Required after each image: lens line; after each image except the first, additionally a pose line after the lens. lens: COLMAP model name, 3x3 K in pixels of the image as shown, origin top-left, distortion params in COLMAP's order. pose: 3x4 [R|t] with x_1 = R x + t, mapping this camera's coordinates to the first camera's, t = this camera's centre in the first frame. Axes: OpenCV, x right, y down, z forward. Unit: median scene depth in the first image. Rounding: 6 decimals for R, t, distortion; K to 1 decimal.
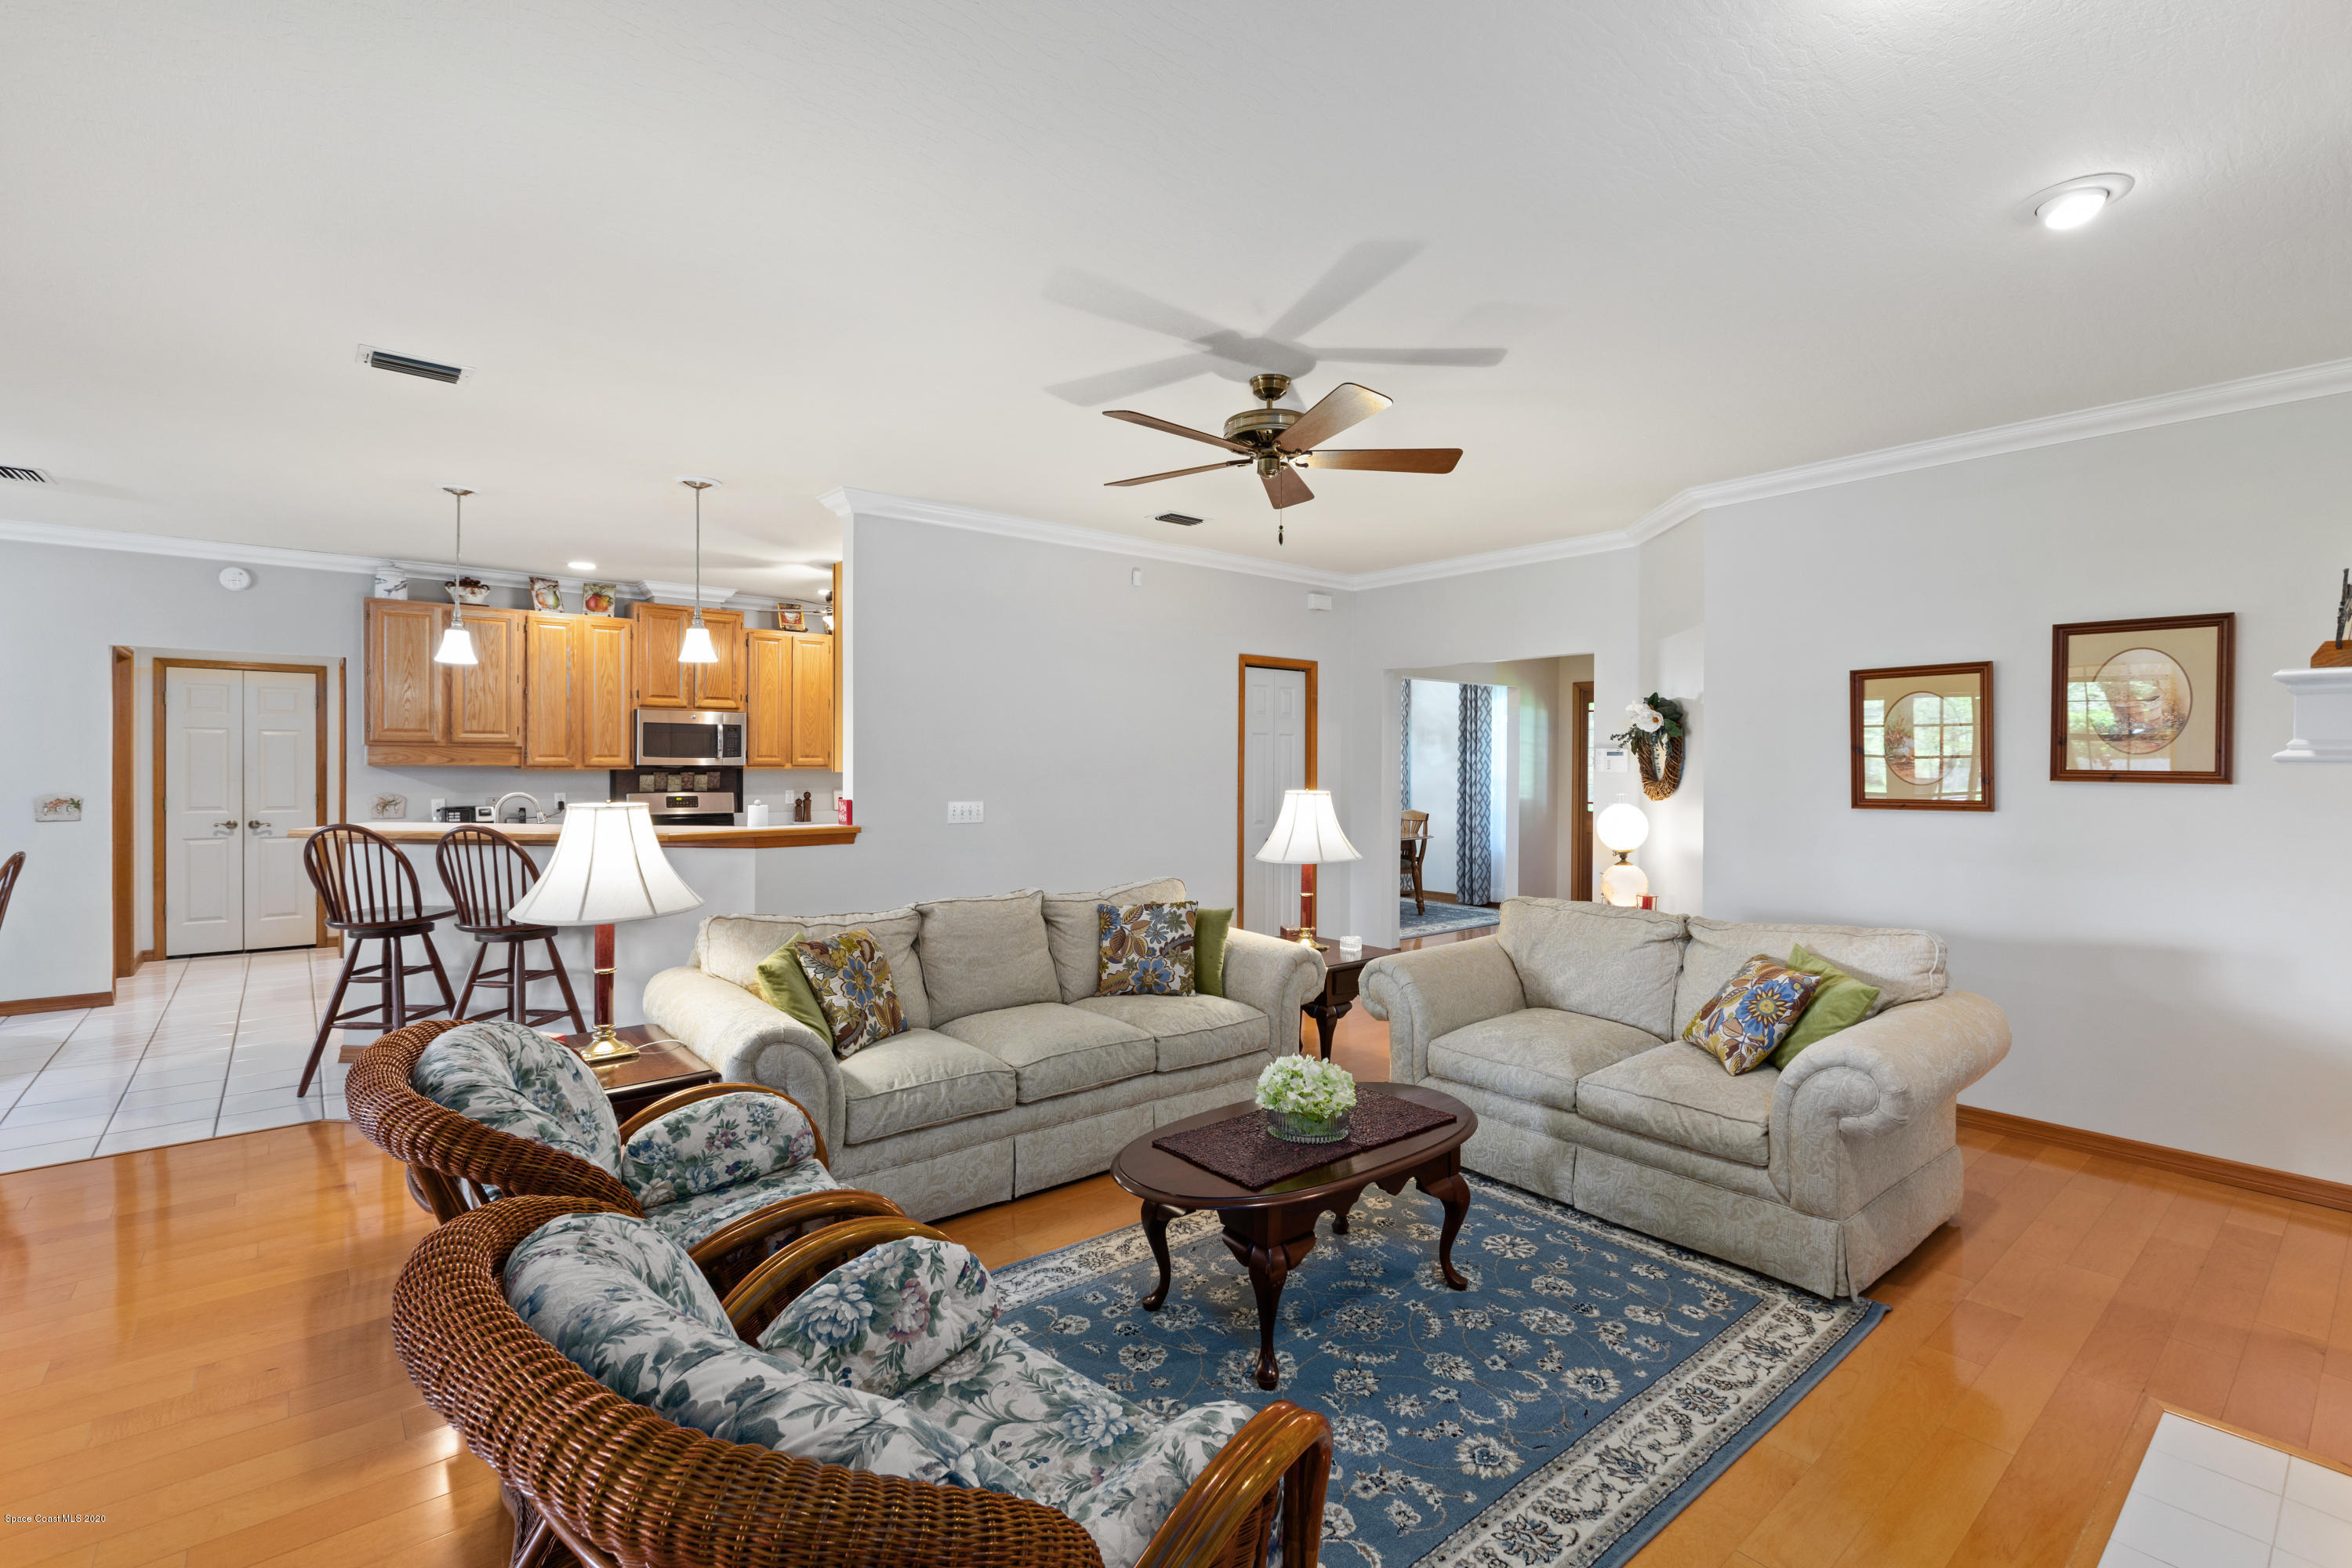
lens RADIAL K [[1064.5, 0, 1166.2], [0, 1064.5, 752.8], [0, 0, 1]] dist [0.001158, 0.000093]
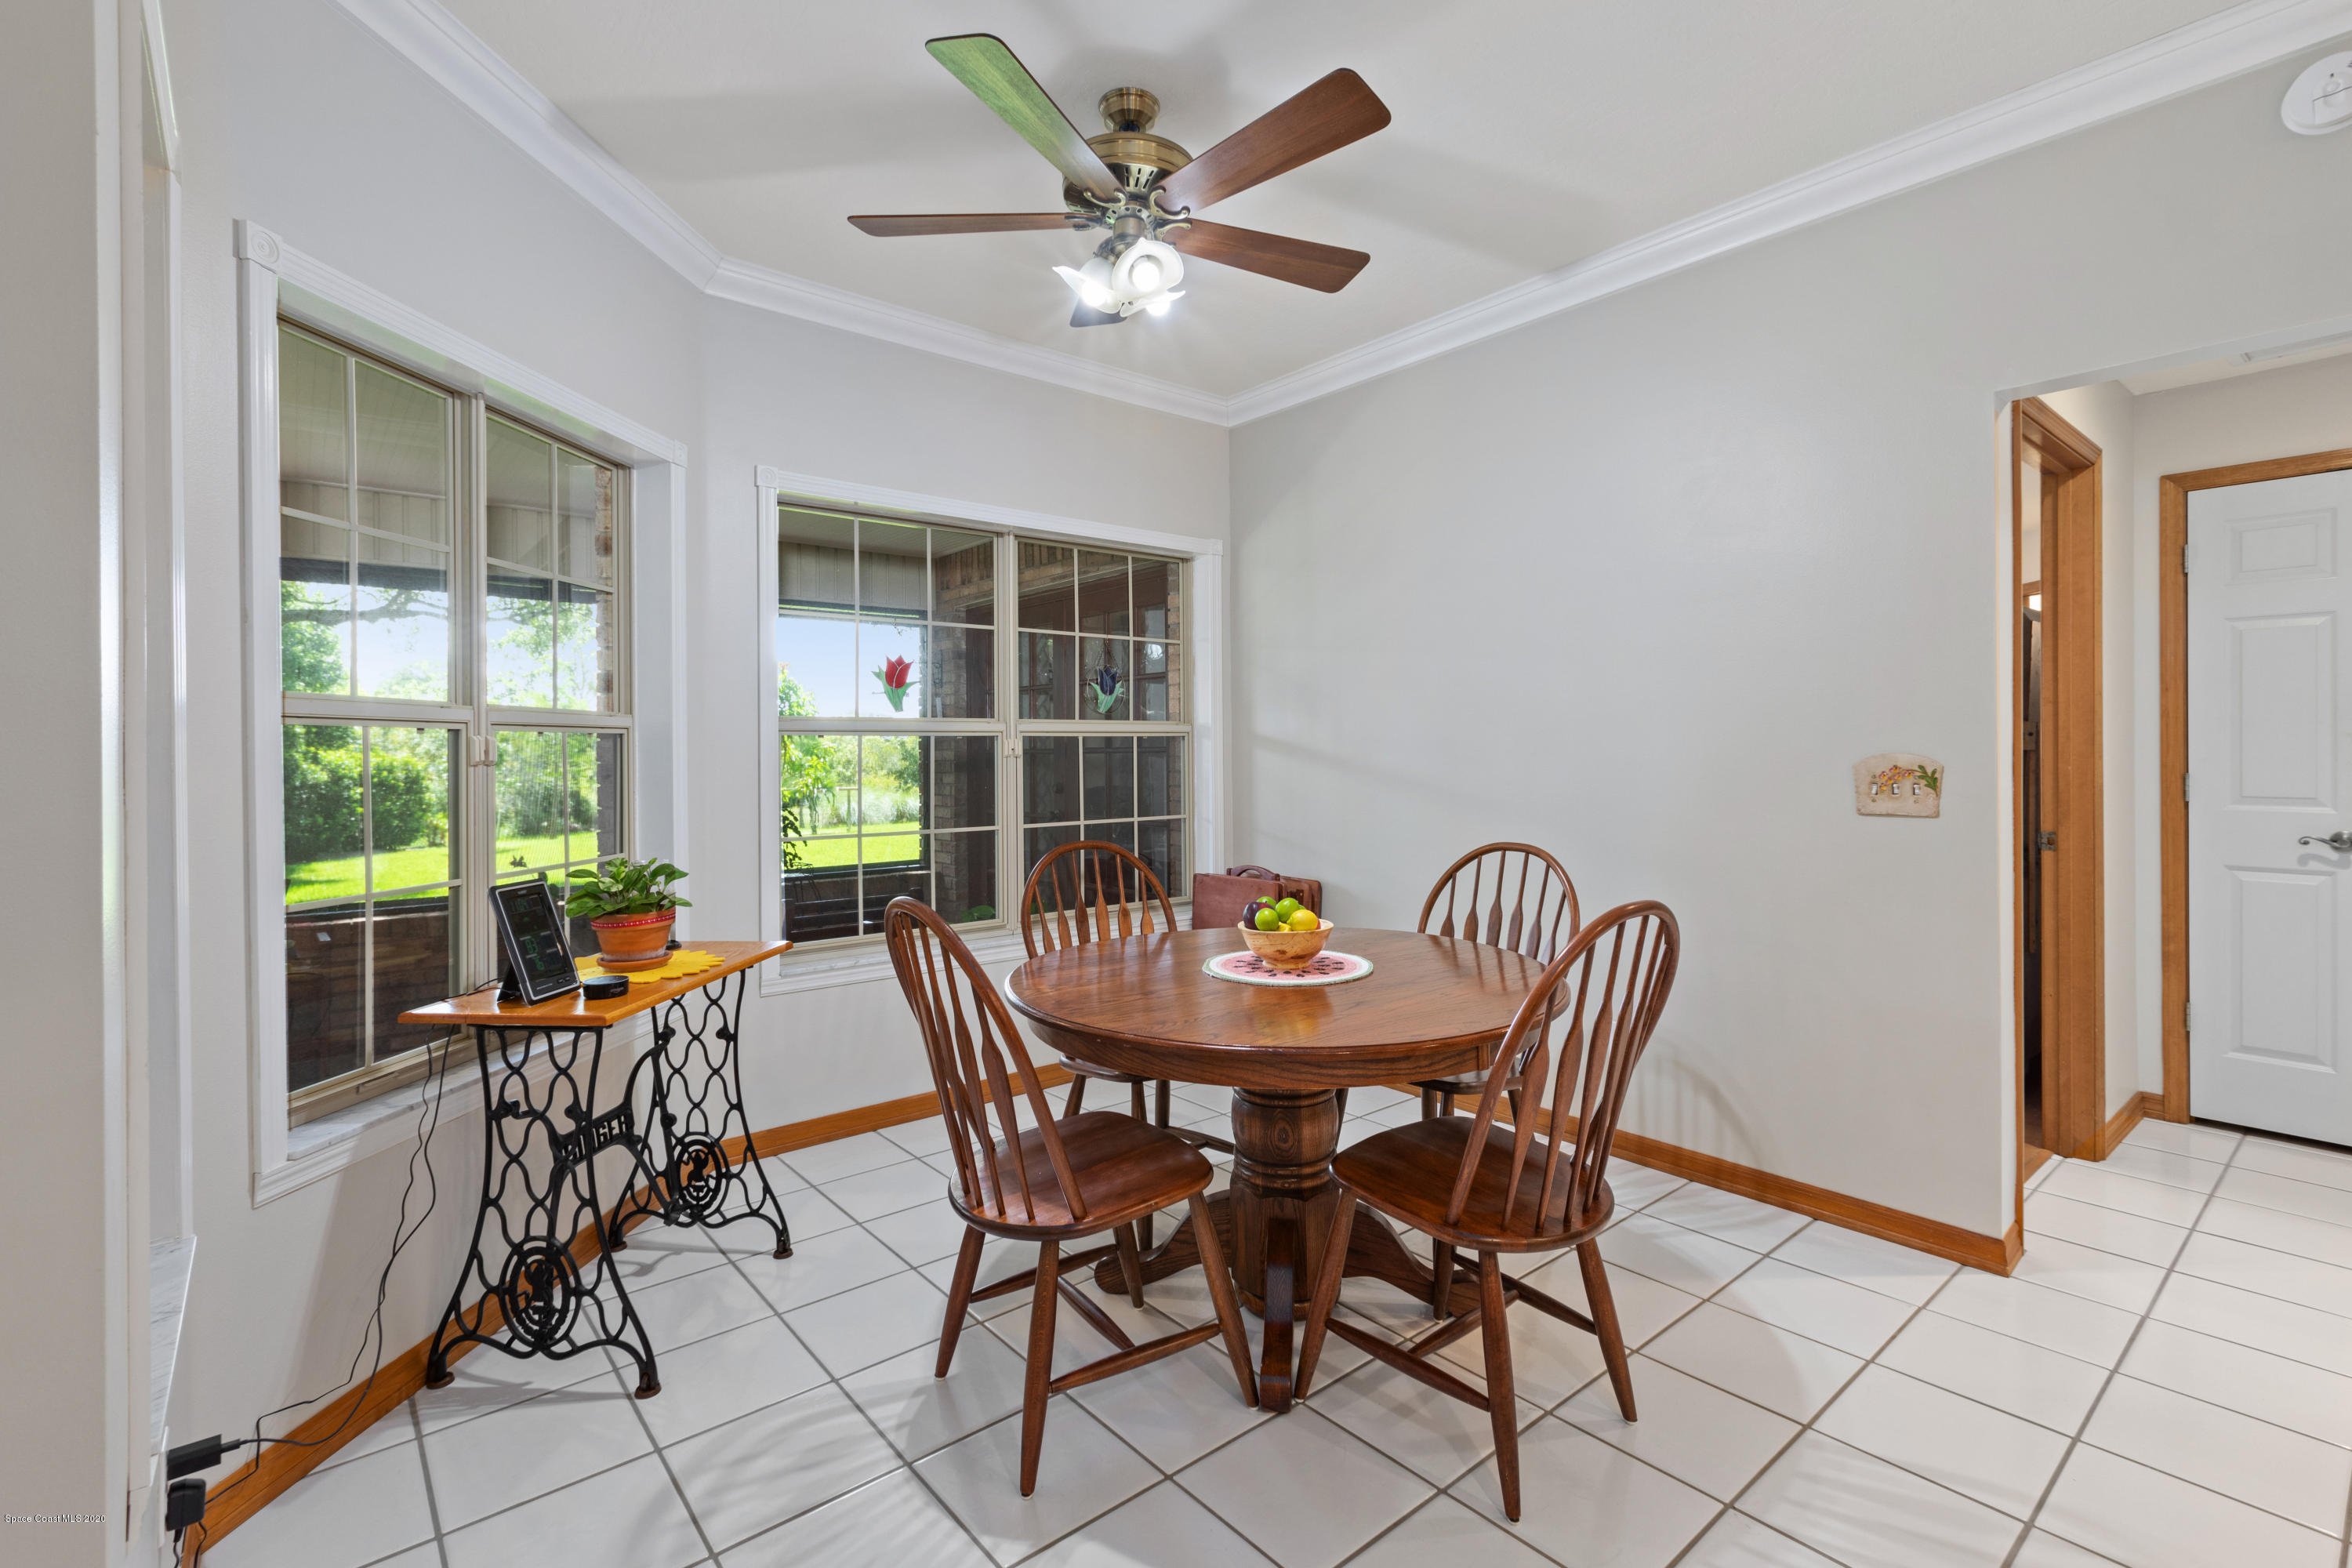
lens RADIAL K [[1064.5, 0, 1166.2], [0, 1064.5, 752.8], [0, 0, 1]] dist [0.001158, 0.000093]
pose [[-0.002193, 0.003716, -0.999991, -0.581135], [0.012670, 0.999913, 0.003688, 0.031655], [0.999917, -0.012661, -0.002240, 0.681975]]
